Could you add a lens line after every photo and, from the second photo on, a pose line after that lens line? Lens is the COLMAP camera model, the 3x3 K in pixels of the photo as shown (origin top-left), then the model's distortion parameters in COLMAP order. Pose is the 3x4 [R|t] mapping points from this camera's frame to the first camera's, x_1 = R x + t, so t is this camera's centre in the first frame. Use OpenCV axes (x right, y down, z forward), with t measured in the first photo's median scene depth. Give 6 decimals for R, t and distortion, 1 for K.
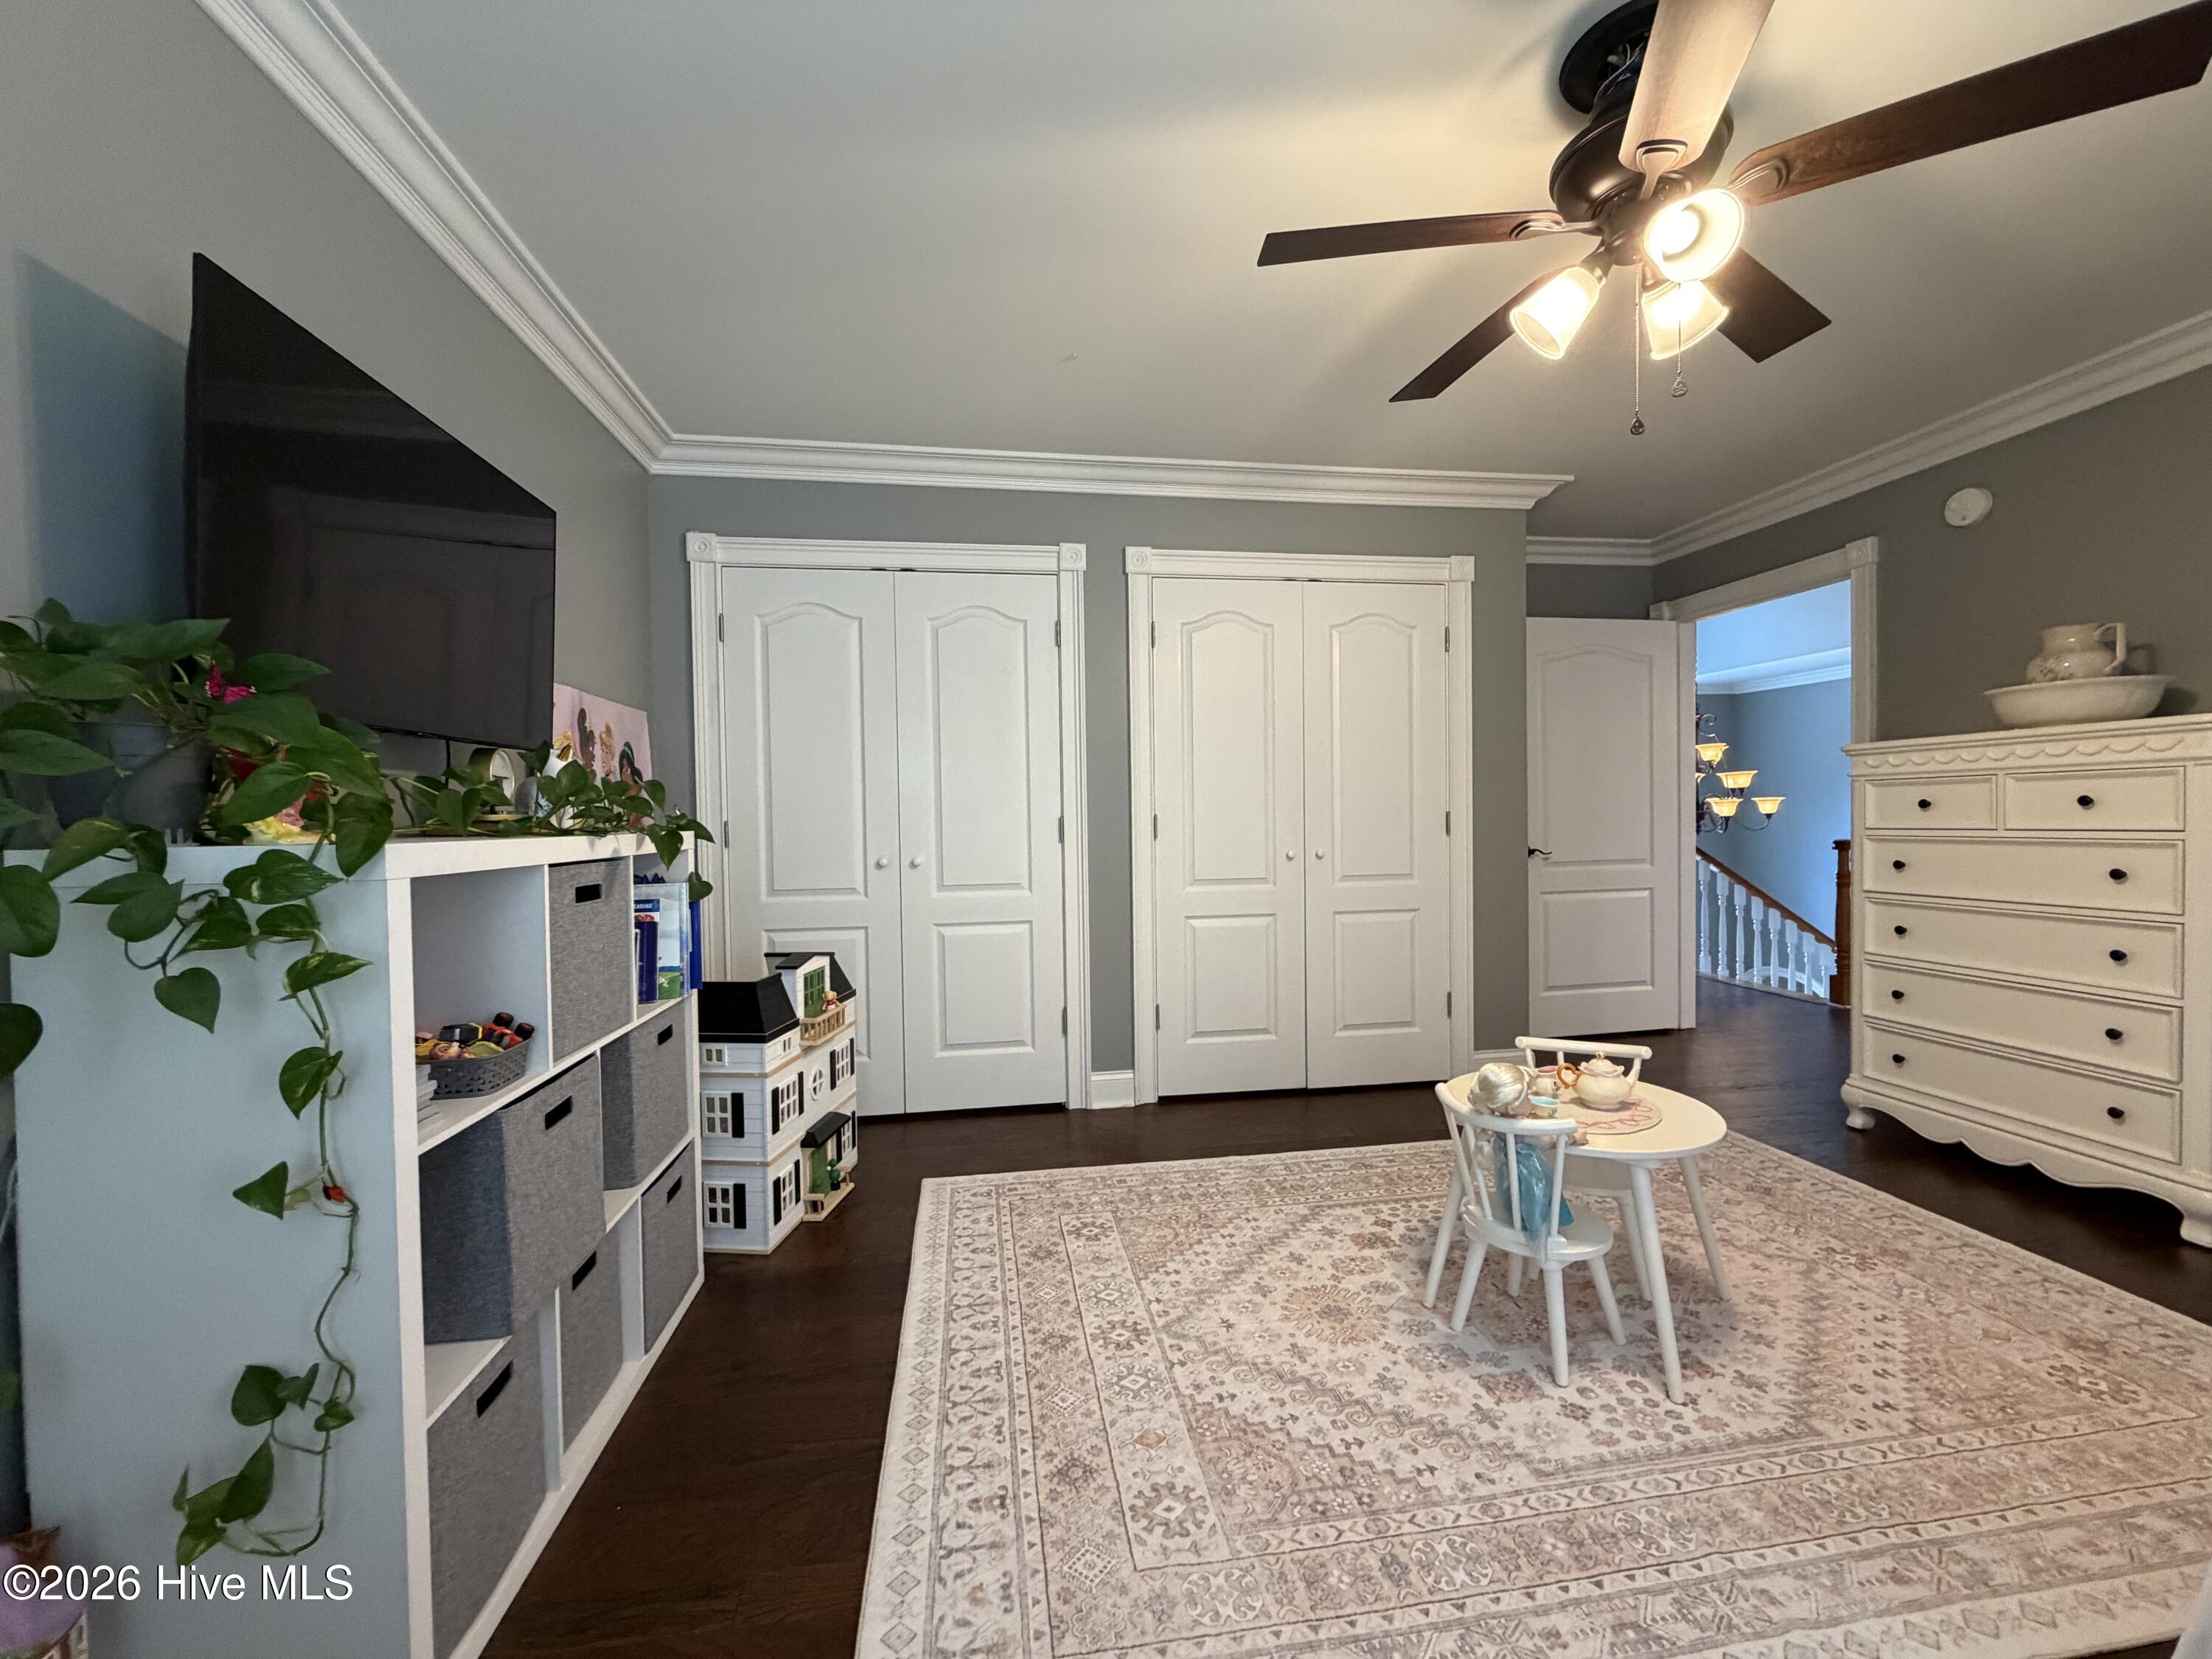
lens RADIAL K [[880.4, 0, 1100.8], [0, 880.4, 819.5], [0, 0, 1]] dist [0.000558, -0.000491]
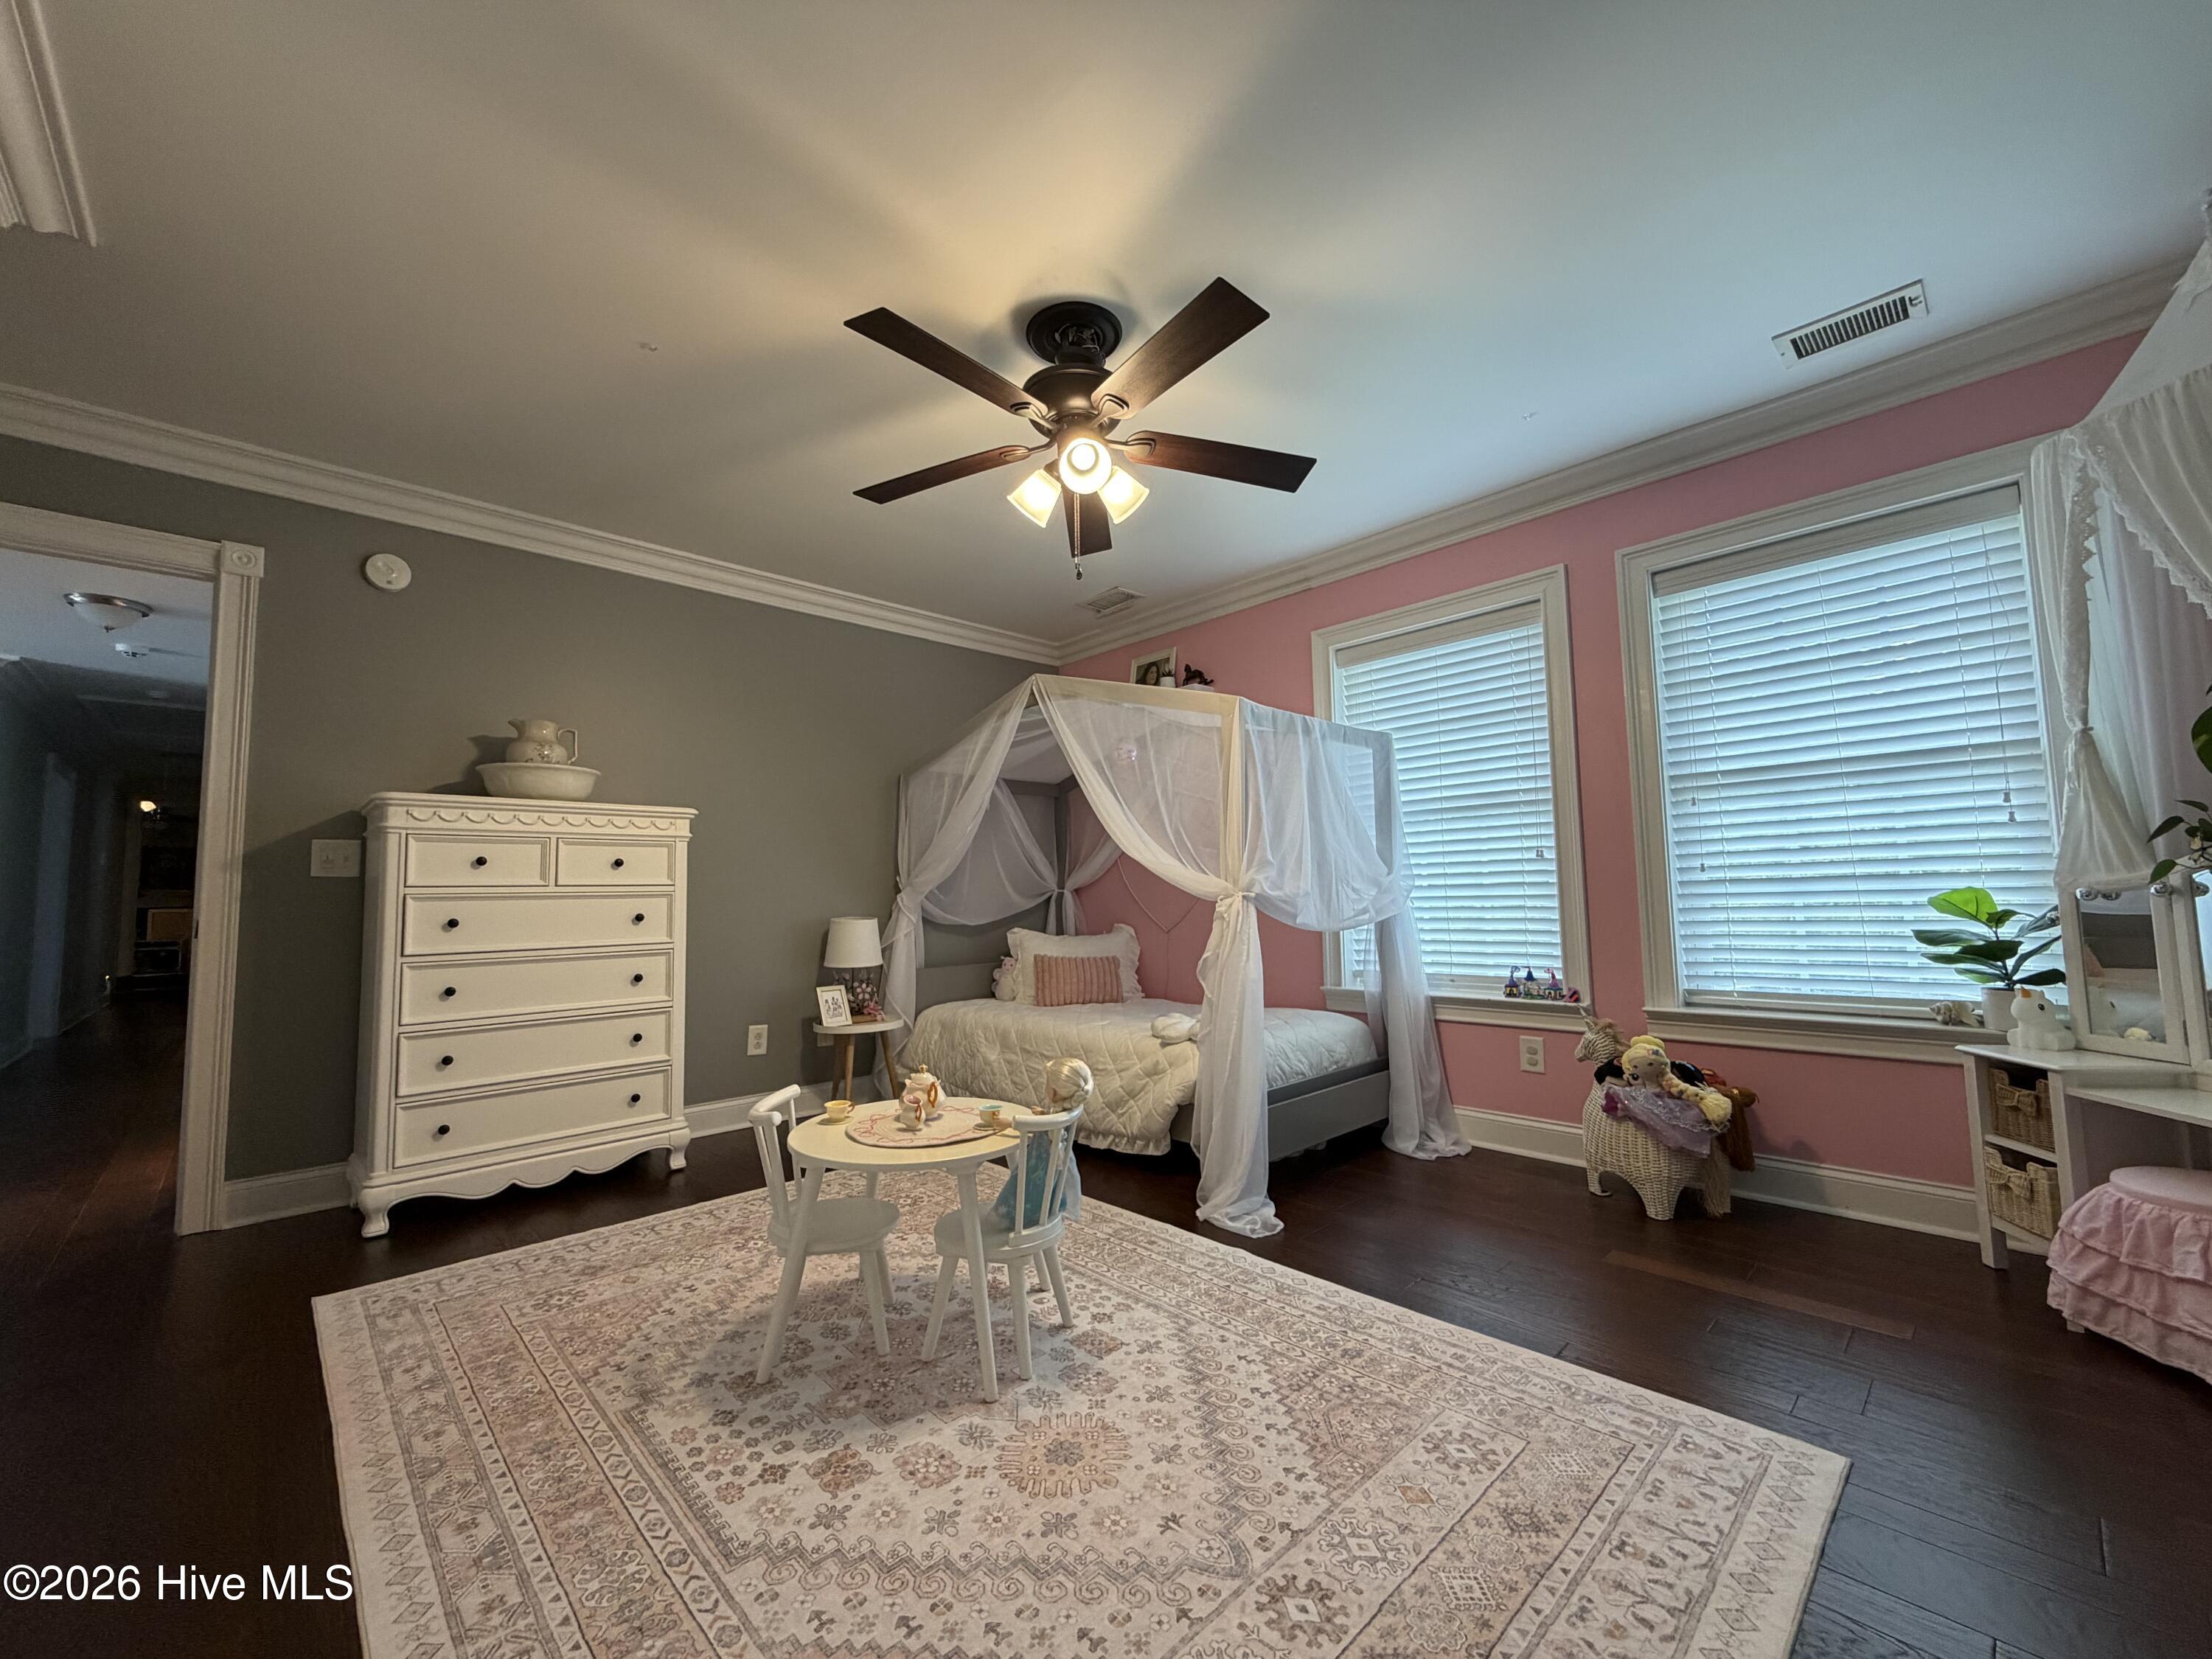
lens RADIAL K [[880.4, 0, 1098.1], [0, 880.4, 834.9], [0, 0, 1]] dist [0.000558, -0.000491]
pose [[-0.578703, 0.084582, 0.811140, -0.430770], [0.029139, 0.996117, -0.083082, 0.080630], [-0.815017, -0.024444, -0.578921, 1.434687]]
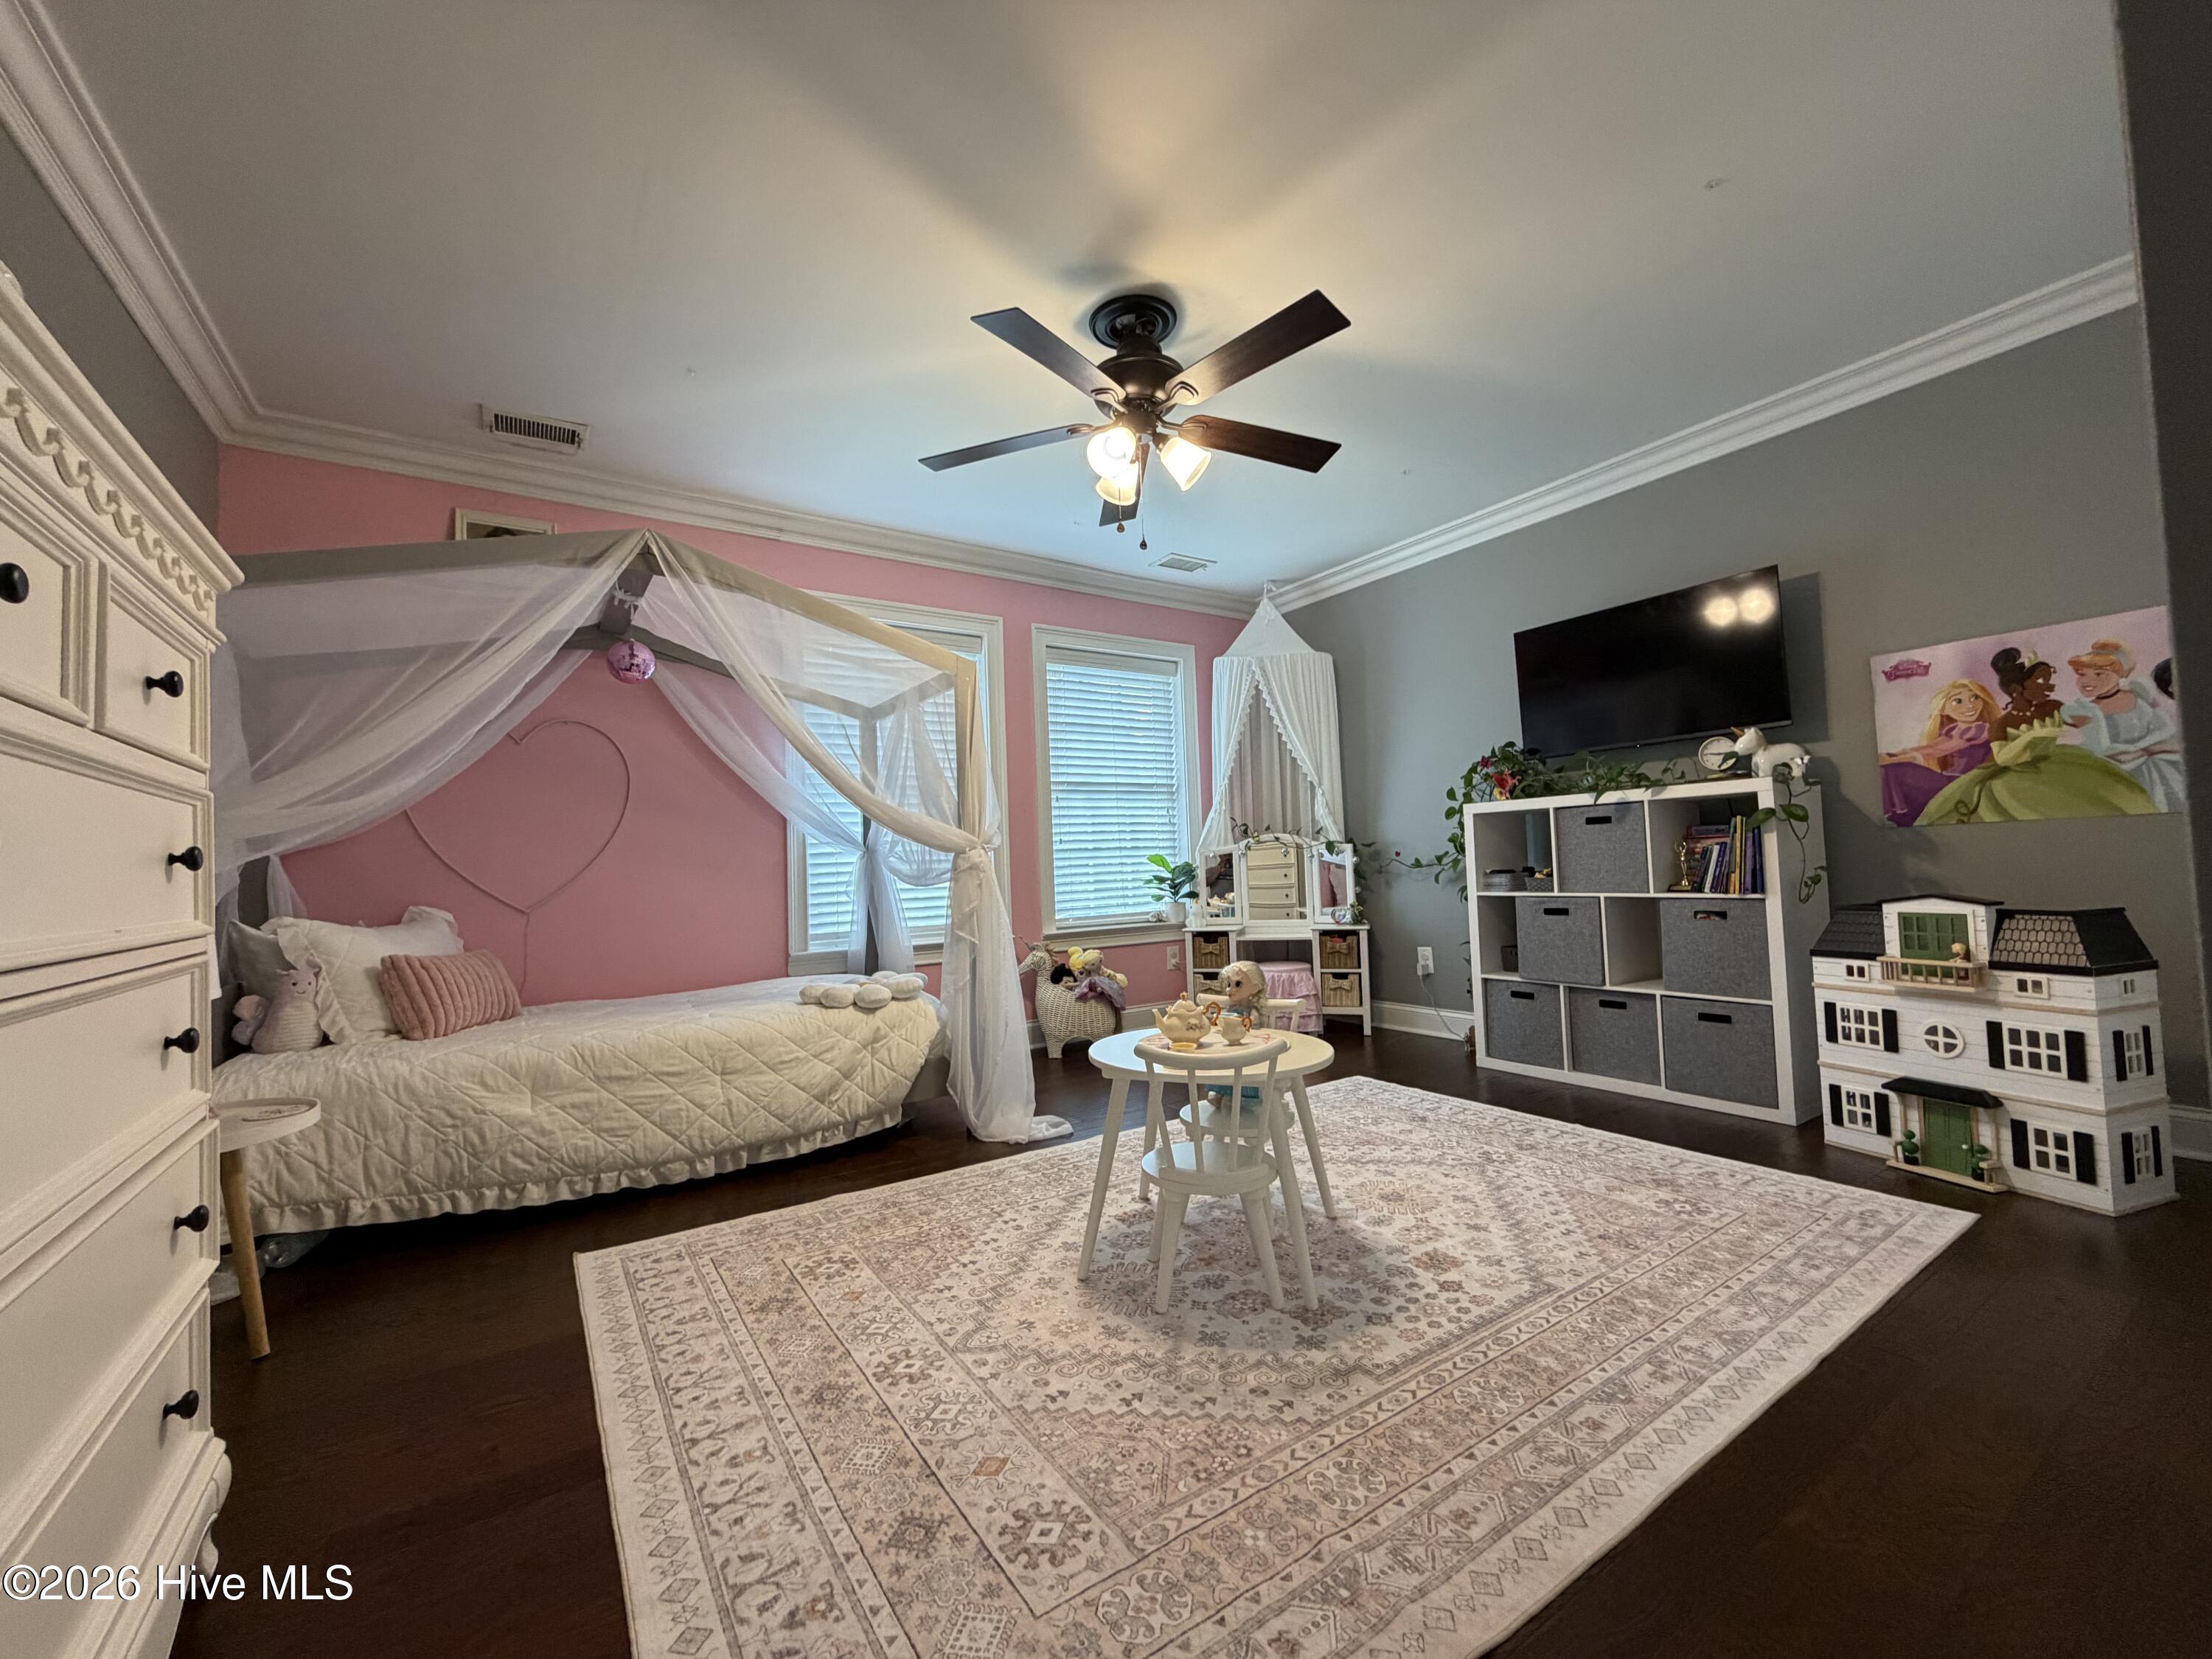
lens RADIAL K [[880.4, 0, 1100.8], [0, 880.4, 835.0], [0, 0, 1]] dist [0.000558, -0.000491]
pose [[-0.902194, 0.029152, -0.430345, 1.092879], [0.046407, 0.998482, -0.029651, 0.100135], [0.428827, -0.046722, -0.902178, 1.898105]]
